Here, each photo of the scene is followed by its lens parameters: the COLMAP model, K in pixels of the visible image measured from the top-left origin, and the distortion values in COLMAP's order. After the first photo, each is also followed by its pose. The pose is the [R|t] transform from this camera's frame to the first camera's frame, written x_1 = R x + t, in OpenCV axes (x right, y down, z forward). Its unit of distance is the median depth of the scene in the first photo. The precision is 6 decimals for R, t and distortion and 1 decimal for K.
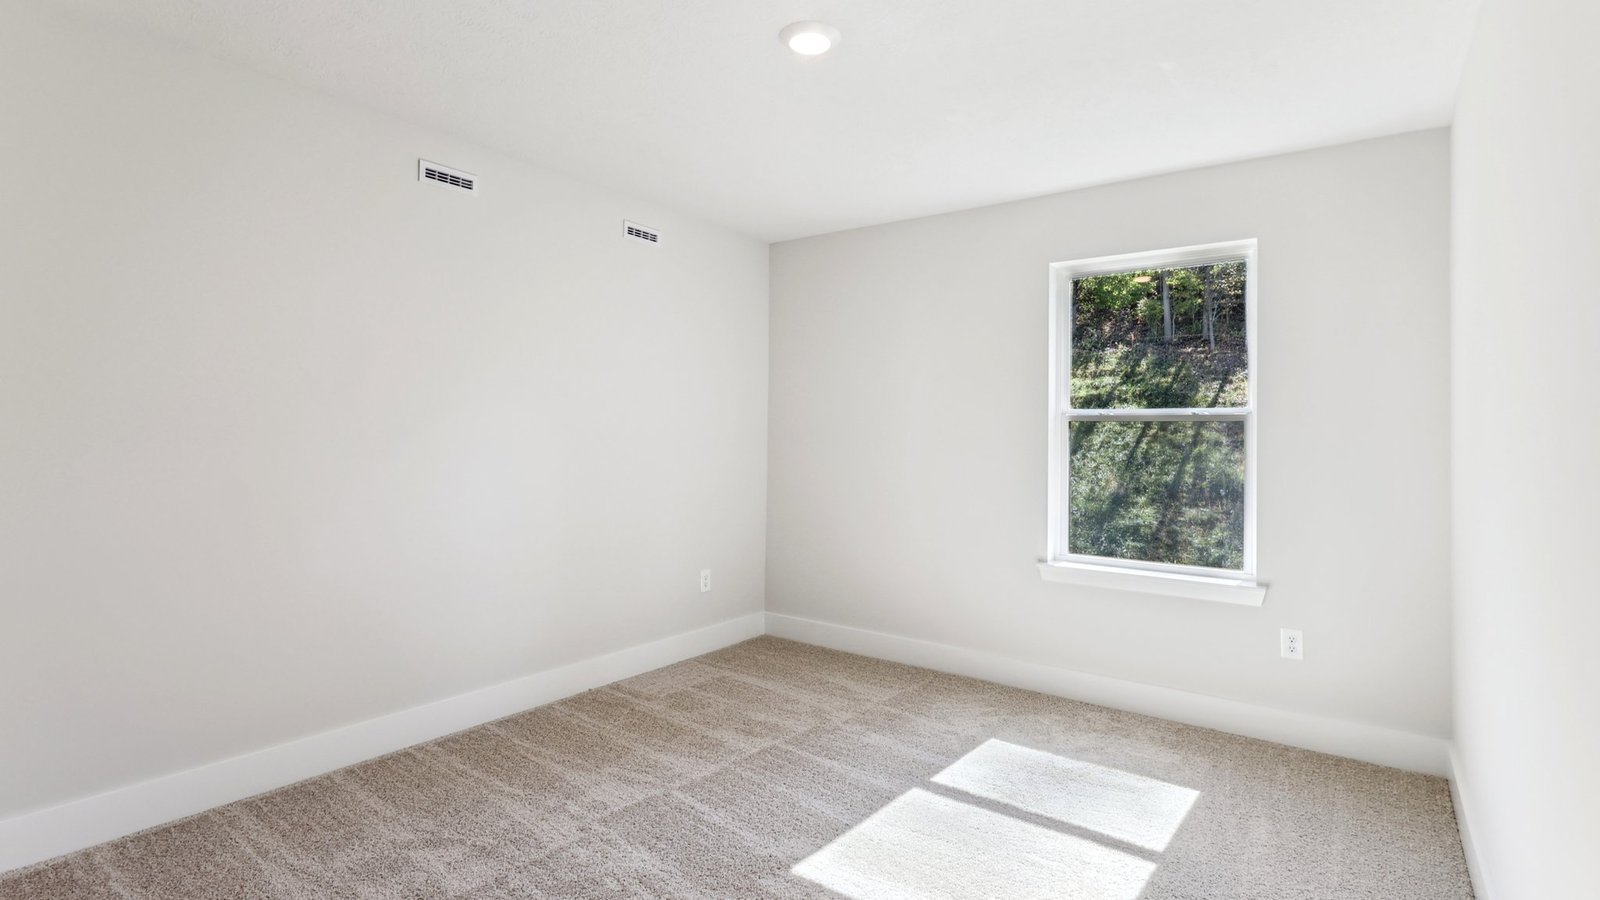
lens RADIAL K [[789.2, 0, 798.3], [0, 789.2, 449.0], [0, 0, 1]] dist [0.000116, 0.000287]
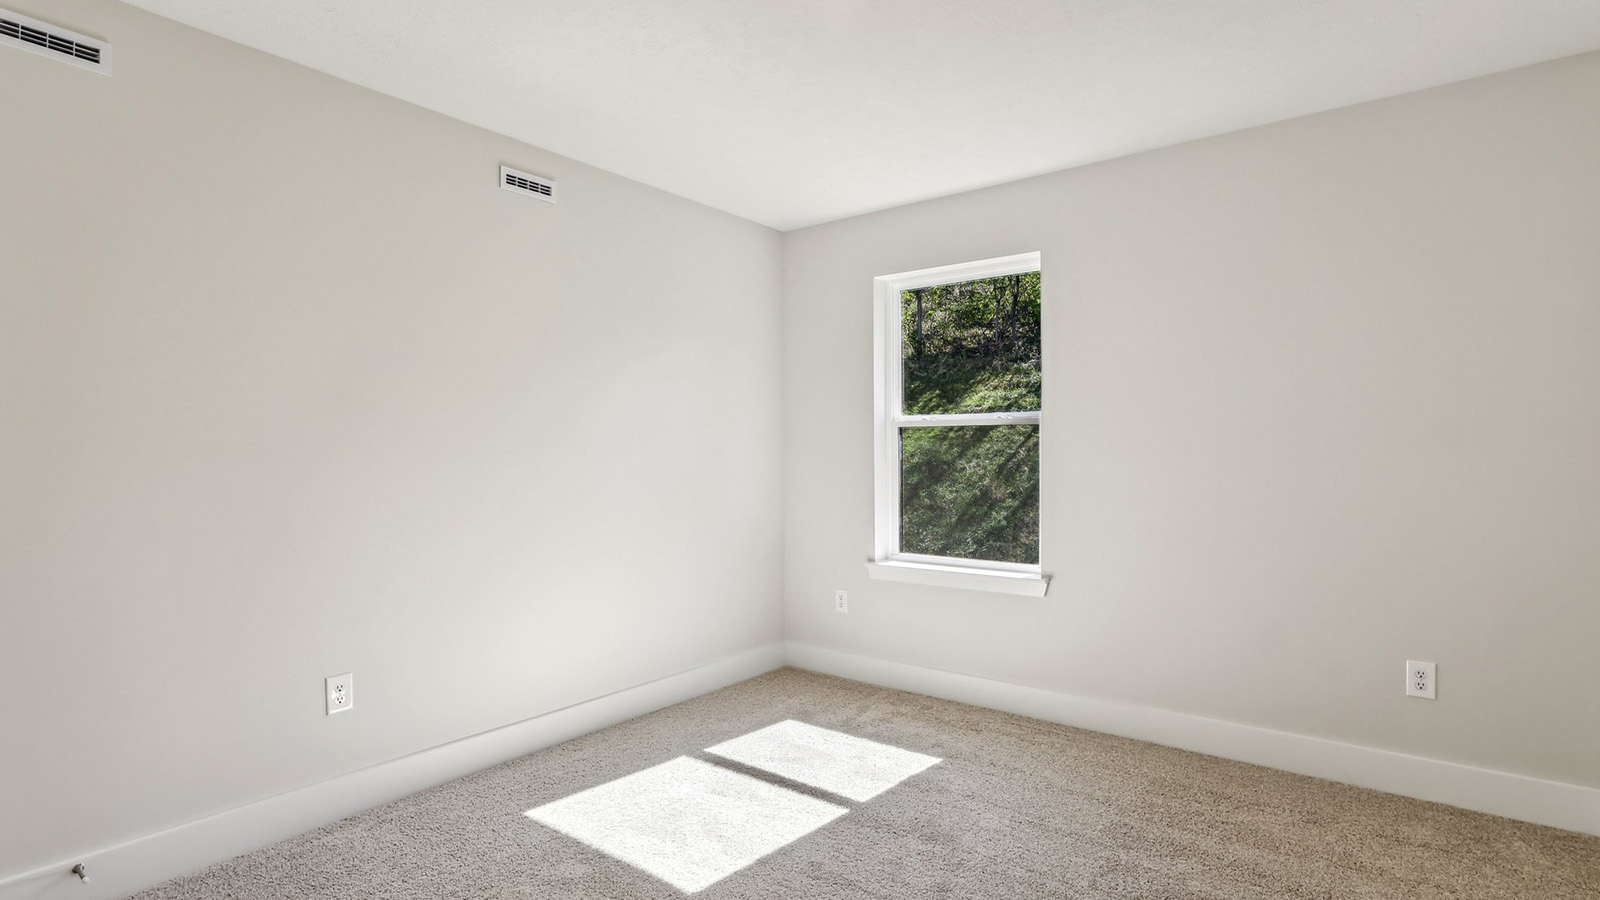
lens RADIAL K [[872.9, 0, 797.5], [0, 872.9, 474.5], [0, 0, 1]] dist [0.091896, 0.000093]
pose [[0.999539, -0.019150, -0.023557, 0.277726], [0.019501, 0.999701, 0.014780, 0.008435], [0.023267, -0.015233, 0.999613, -0.200158]]
